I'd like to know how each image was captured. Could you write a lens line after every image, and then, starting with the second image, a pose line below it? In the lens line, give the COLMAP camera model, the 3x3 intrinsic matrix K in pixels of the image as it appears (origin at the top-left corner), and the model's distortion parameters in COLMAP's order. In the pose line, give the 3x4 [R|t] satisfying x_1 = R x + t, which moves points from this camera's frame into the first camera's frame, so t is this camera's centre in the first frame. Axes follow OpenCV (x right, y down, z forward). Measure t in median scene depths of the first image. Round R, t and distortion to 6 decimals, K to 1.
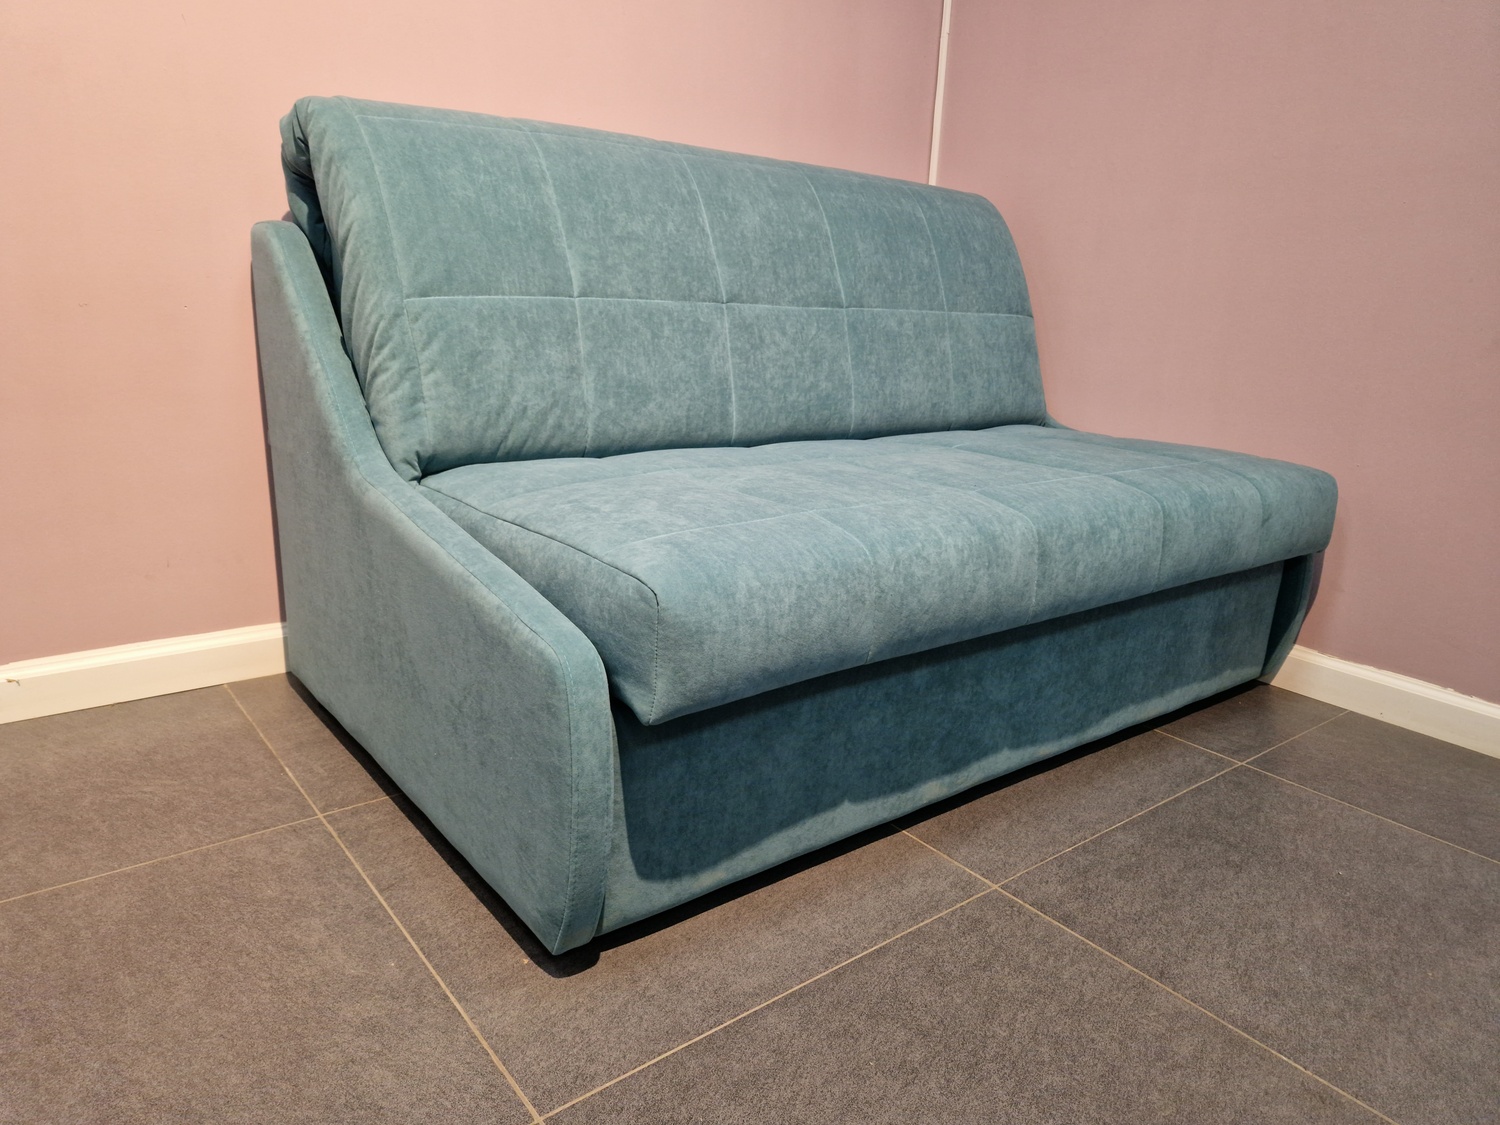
lens RADIAL K [[991.8, 0, 750.0], [0, 991.8, 562.5], [0, 0, 1]] dist [0.108845, -0.116796]
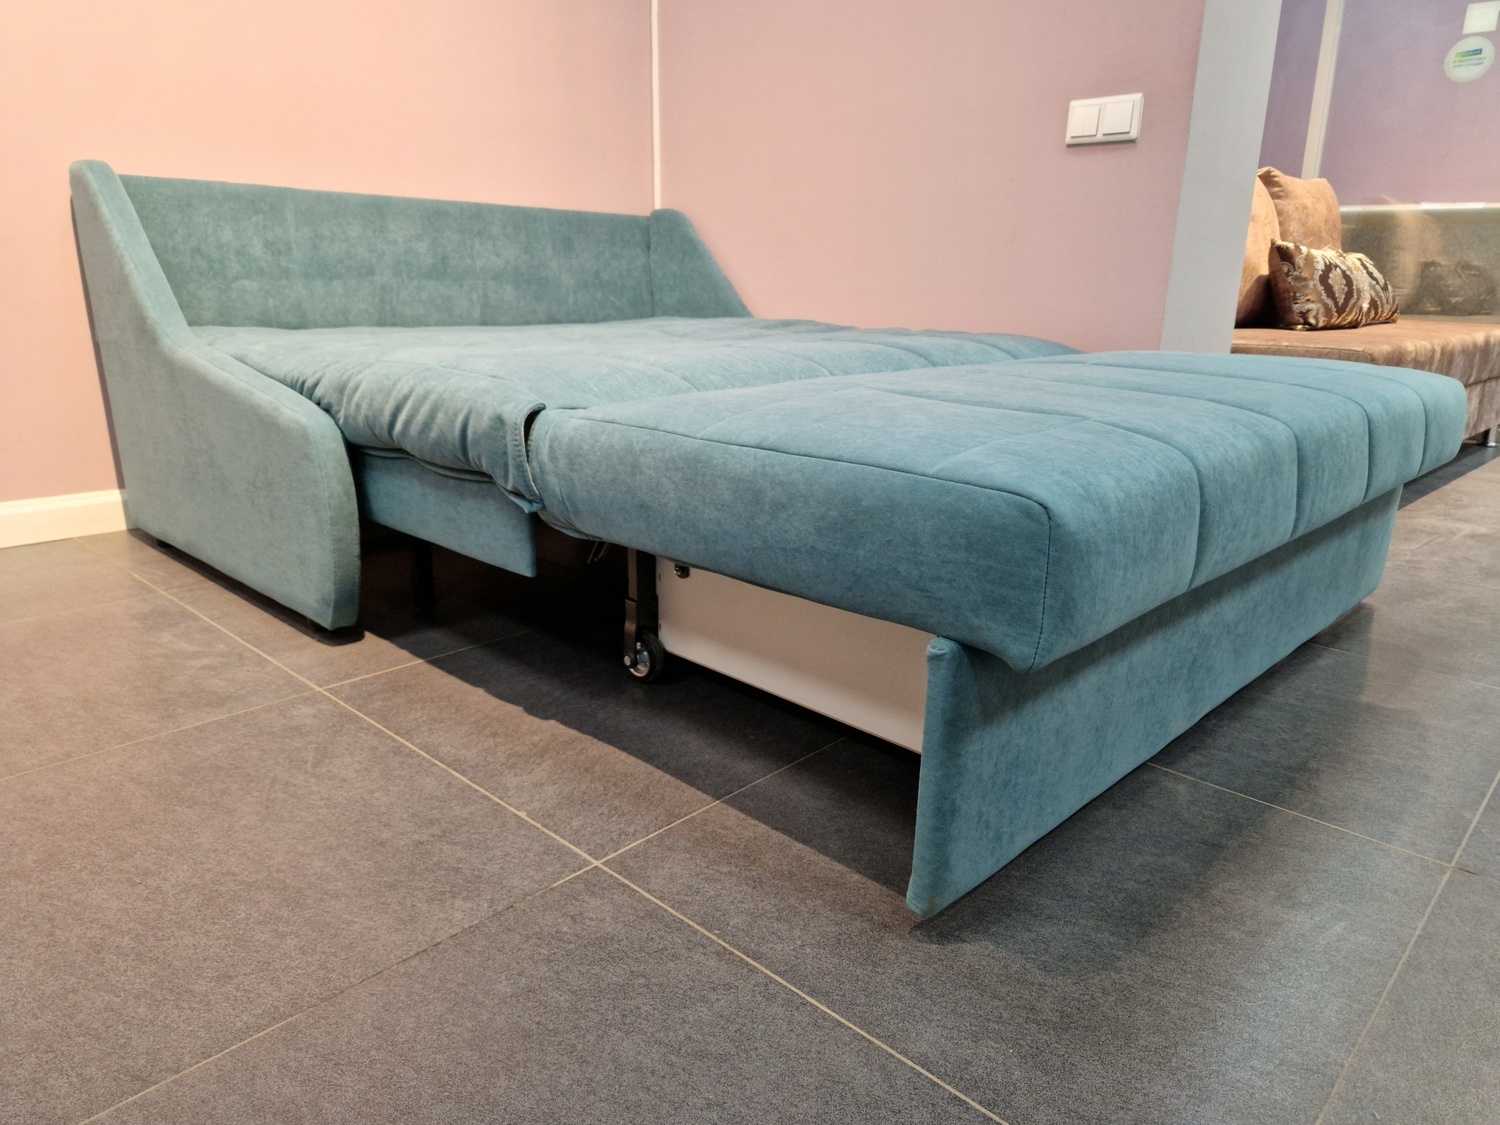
lens RADIAL K [[1004.6, 0, 740.7], [0, 1004.6, 552.7], [0, 0, 1]] dist [0.052852, -0.044658]
pose [[0.990190, -0.075501, 0.117575, 0.188607], [0.073112, 0.997023, 0.024506, 0.216552], [-0.119075, -0.015670, 0.992762, -0.454368]]
